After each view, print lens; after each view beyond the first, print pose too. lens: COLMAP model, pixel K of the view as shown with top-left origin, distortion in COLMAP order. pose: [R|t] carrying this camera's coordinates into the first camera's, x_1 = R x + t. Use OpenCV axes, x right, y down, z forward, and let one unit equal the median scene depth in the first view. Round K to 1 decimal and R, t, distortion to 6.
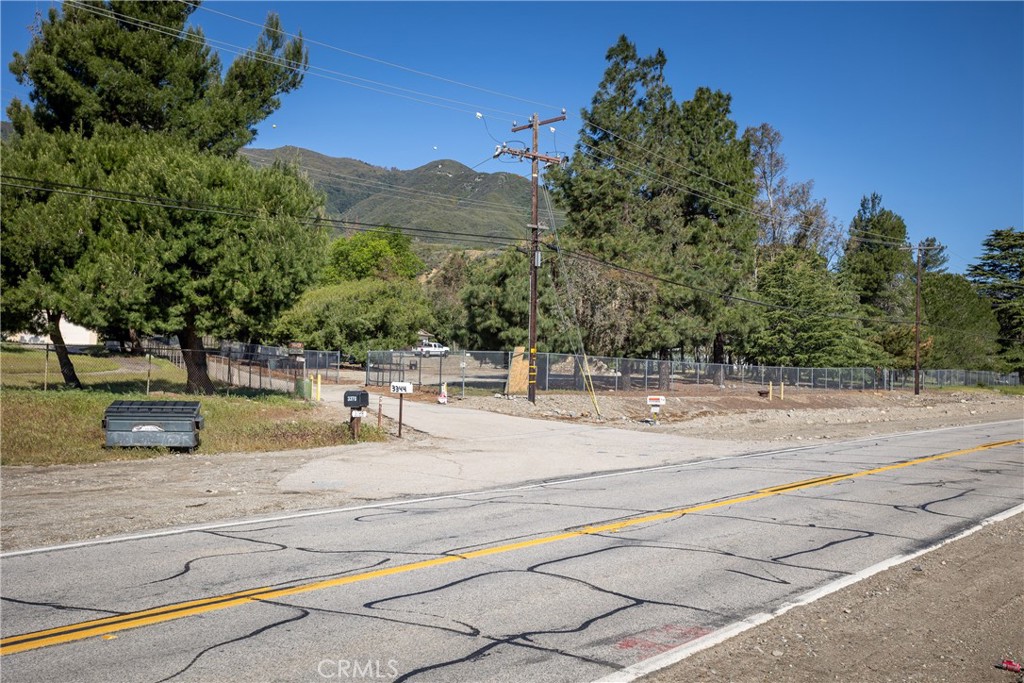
lens RADIAL K [[1185.9, 0, 512.0], [0, 1185.9, 341.5], [0, 0, 1]] dist [-0.283117, -0.005702]
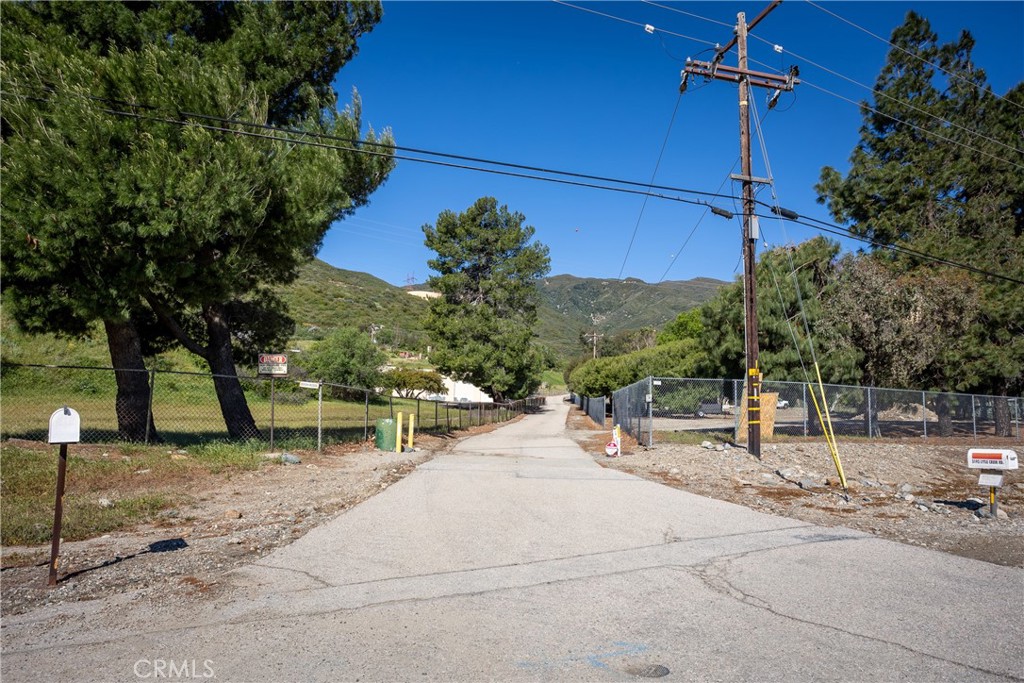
lens RADIAL K [[762.4, 0, 512.7], [0, 762.4, 323.8], [0, 0, 1]] dist [-0.003788, 0.005487]
pose [[0.907423, -0.060295, -0.415870, 0.051500], [0.015733, 0.993833, -0.109762, 0.017838], [0.419924, 0.093058, 0.902776, 0.420667]]
